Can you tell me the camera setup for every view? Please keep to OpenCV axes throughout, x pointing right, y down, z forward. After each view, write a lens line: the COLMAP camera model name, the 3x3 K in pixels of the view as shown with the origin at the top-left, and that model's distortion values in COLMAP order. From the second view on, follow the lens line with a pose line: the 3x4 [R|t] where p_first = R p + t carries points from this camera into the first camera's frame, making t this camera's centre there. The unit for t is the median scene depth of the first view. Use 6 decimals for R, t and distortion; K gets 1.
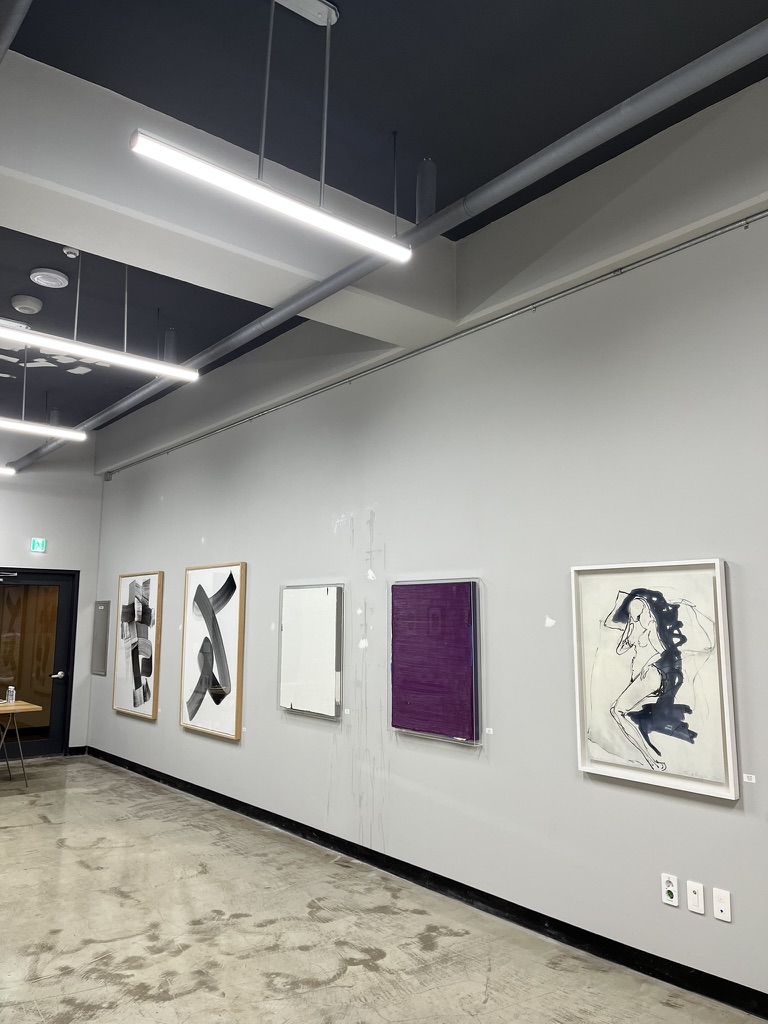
lens RADIAL K [[759.4, 0, 389.4], [0, 759.4, 512.9], [0, 0, 1]] dist [0.082593, -0.124972]
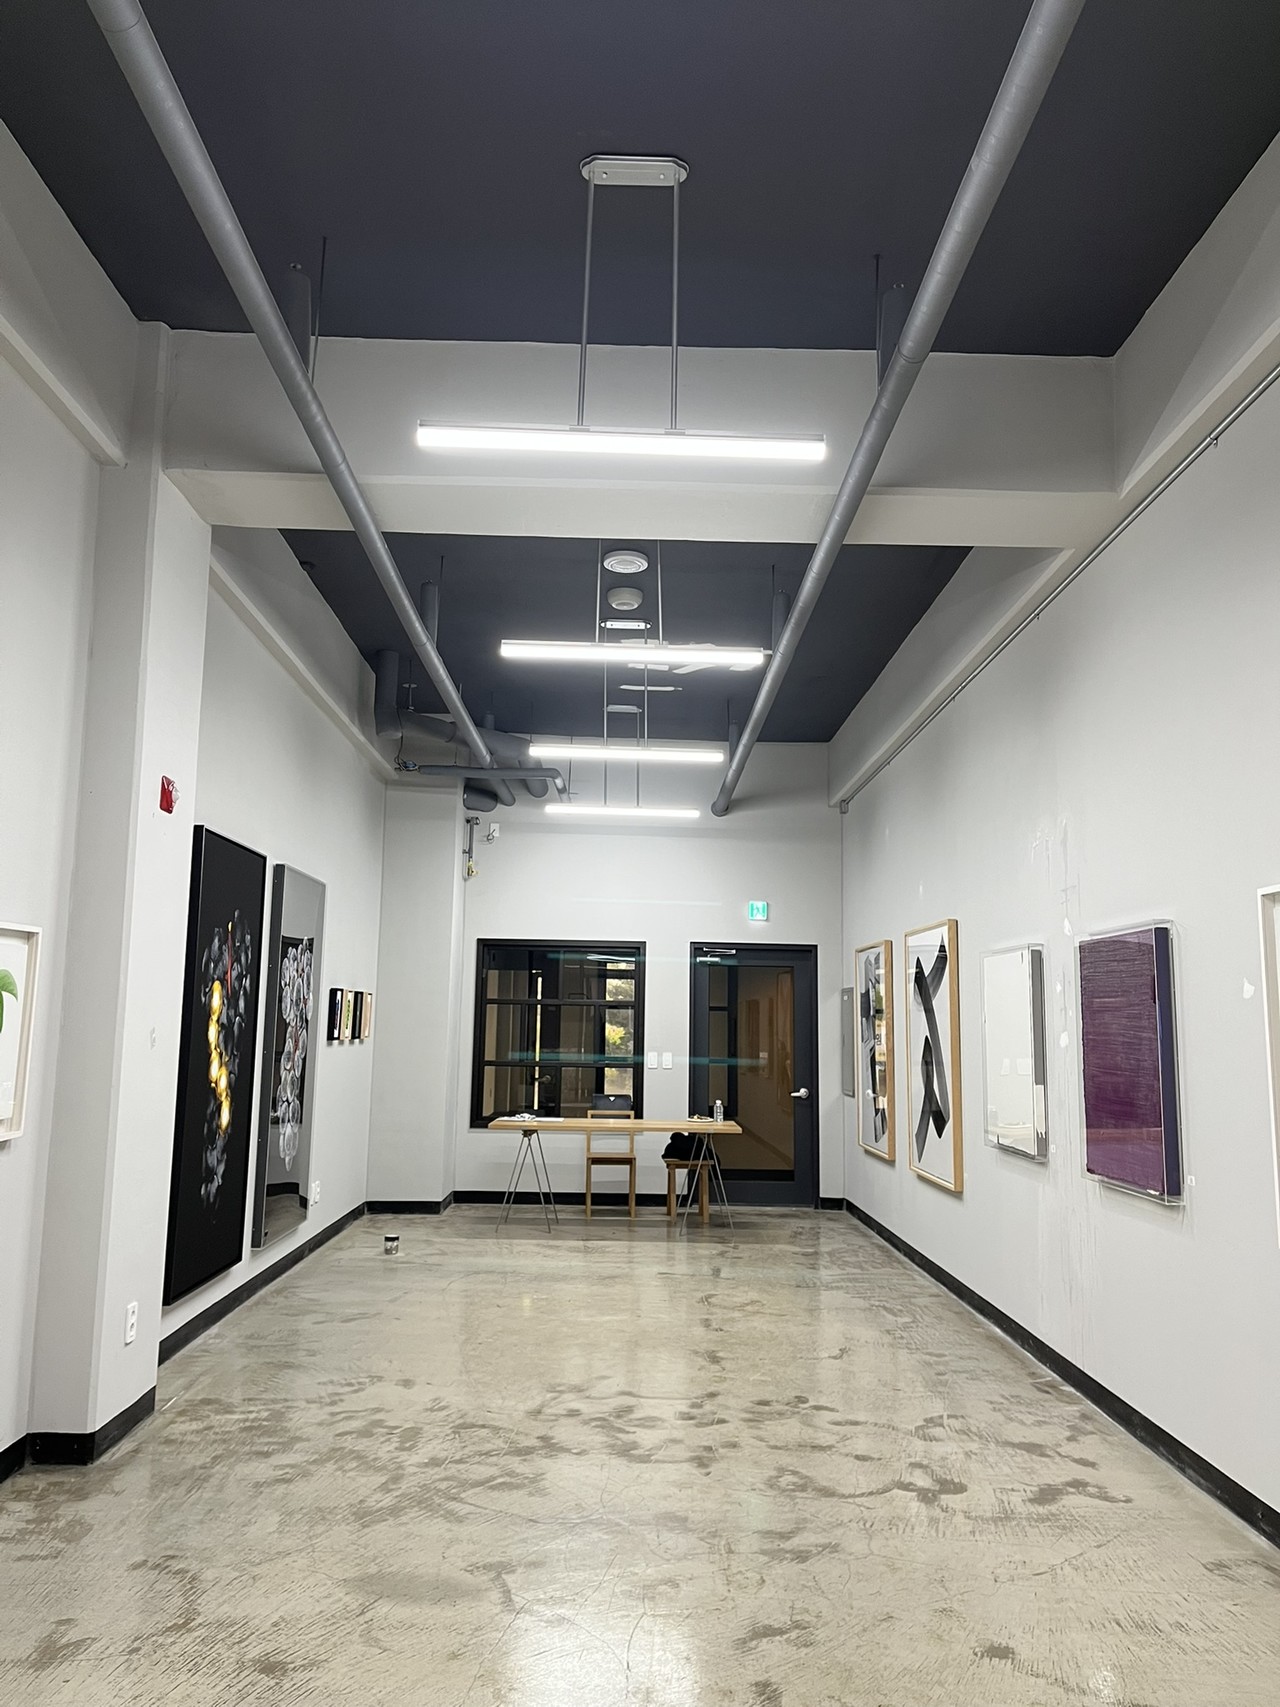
lens RADIAL K [[1265.9, 0, 649.0], [0, 1265.9, 854.9], [0, 0, 1]] dist [0.082593, -0.124972]
pose [[0.788388, -0.072103, -0.610938, 0.450627], [0.067723, 0.997244, -0.030302, 0.042943], [0.611439, -0.017485, 0.791098, -0.019681]]
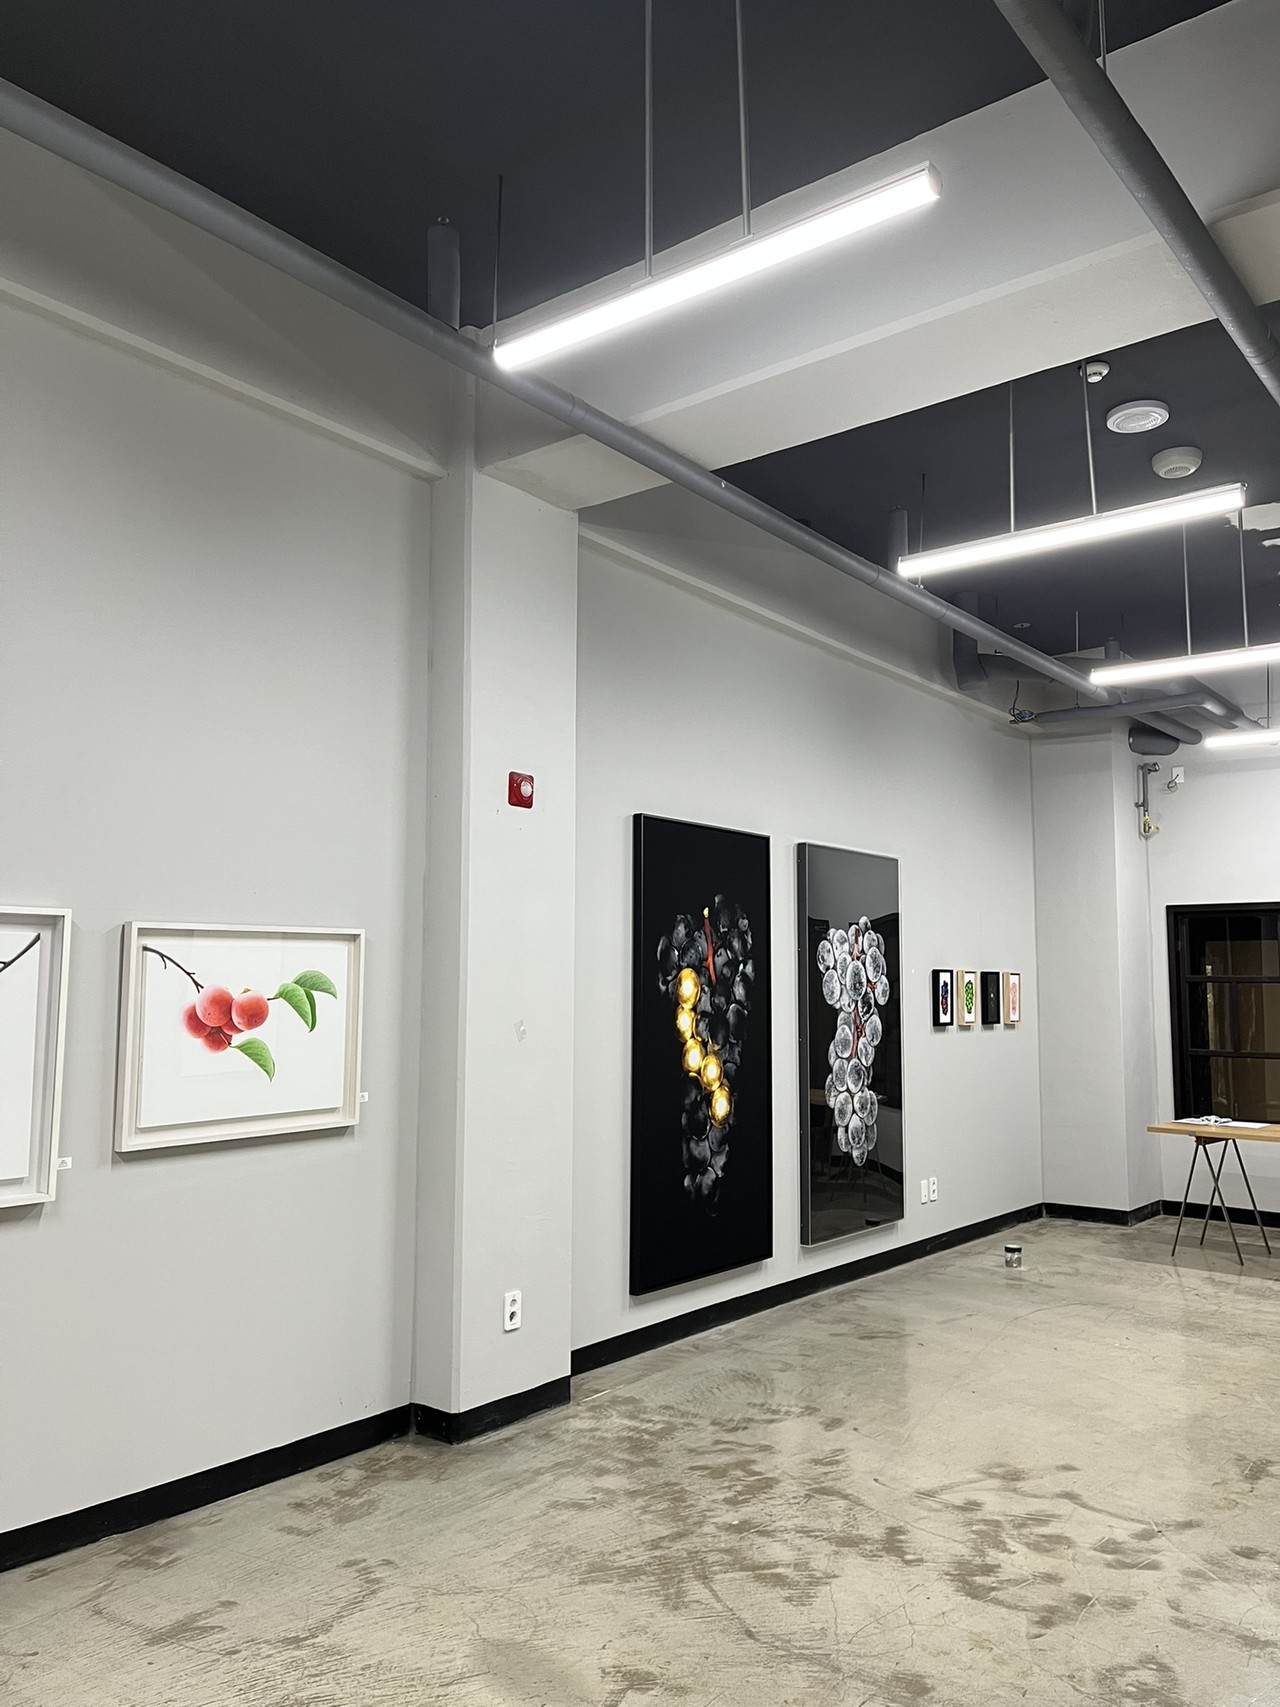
lens RADIAL K [[1272.4, 0, 640.0], [0, 1272.4, 853.5], [0, 0, 1]] dist [0.068681, -0.114506]
pose [[0.213492, -0.104370, -0.971354, 0.550613], [0.123464, 0.989187, -0.079151, 0.087282], [0.969112, -0.103030, 0.224070, 0.467534]]
